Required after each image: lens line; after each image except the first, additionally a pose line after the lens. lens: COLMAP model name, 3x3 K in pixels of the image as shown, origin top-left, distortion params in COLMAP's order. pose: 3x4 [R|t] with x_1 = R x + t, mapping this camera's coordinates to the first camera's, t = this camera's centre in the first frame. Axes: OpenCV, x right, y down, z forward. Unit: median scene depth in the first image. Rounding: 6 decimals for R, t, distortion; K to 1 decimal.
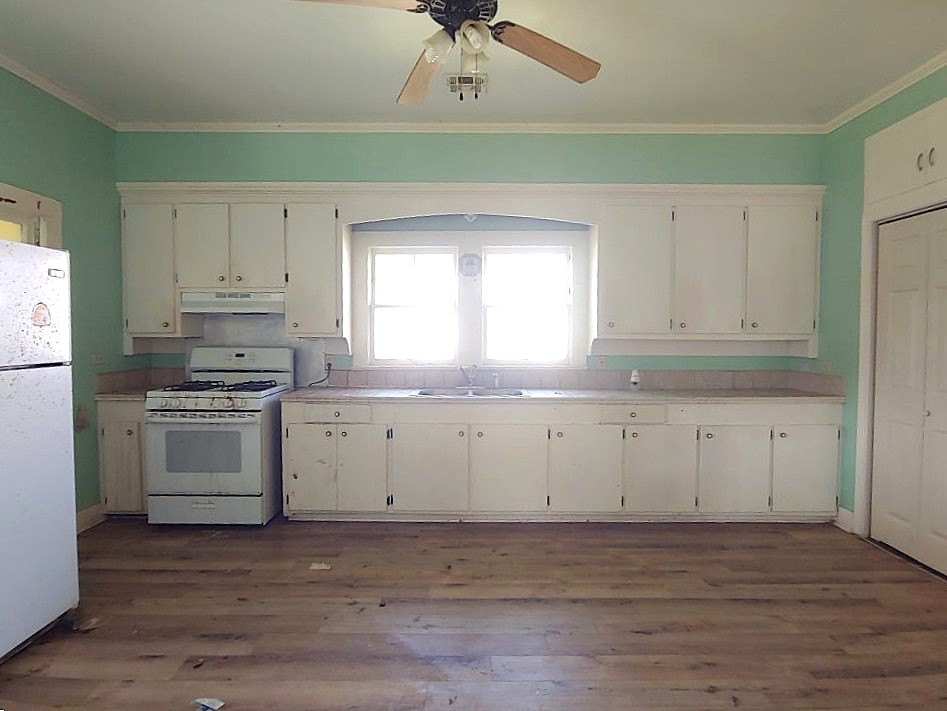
lens RADIAL K [[514.9, 0, 473.7], [0, 514.9, 353.2], [0, 0, 1]] dist [-0.022597, 0.001071]
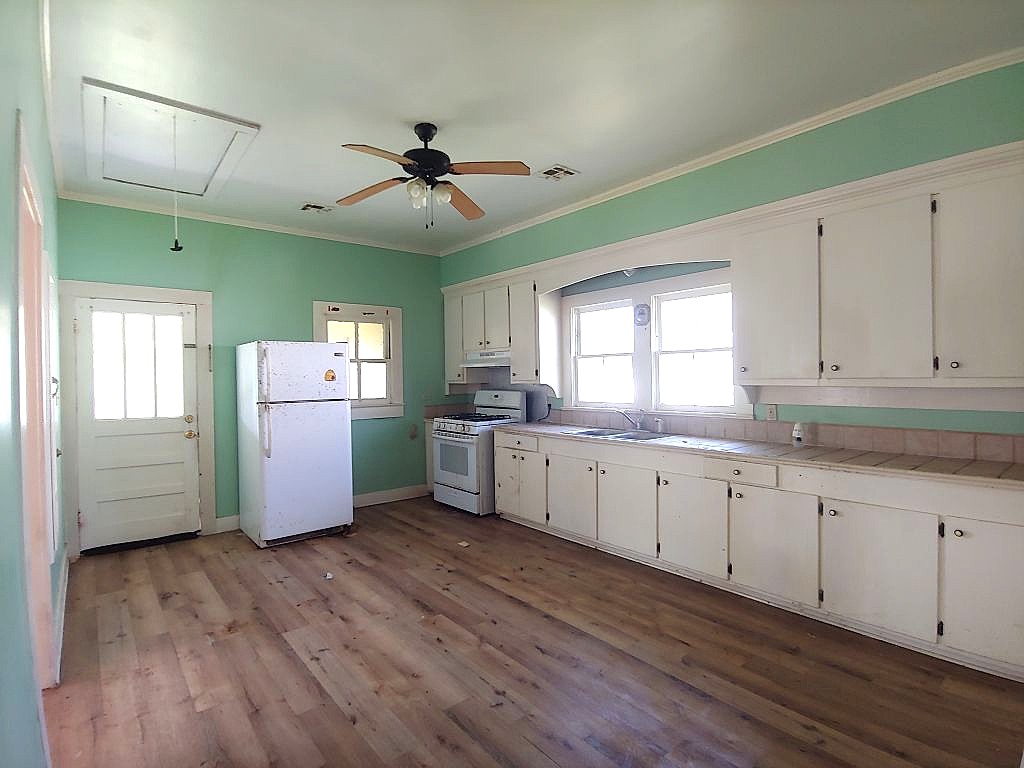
lens RADIAL K [[519.0, 0, 511.9], [0, 519.0, 383.5], [0, 0, 1]] dist [-0.027723, -0.002470]
pose [[0.635411, -0.000343, -0.772174, 0.744576], [-0.012326, 0.999868, -0.010587, -0.018017], [0.772076, 0.016245, 0.635323, 0.139117]]
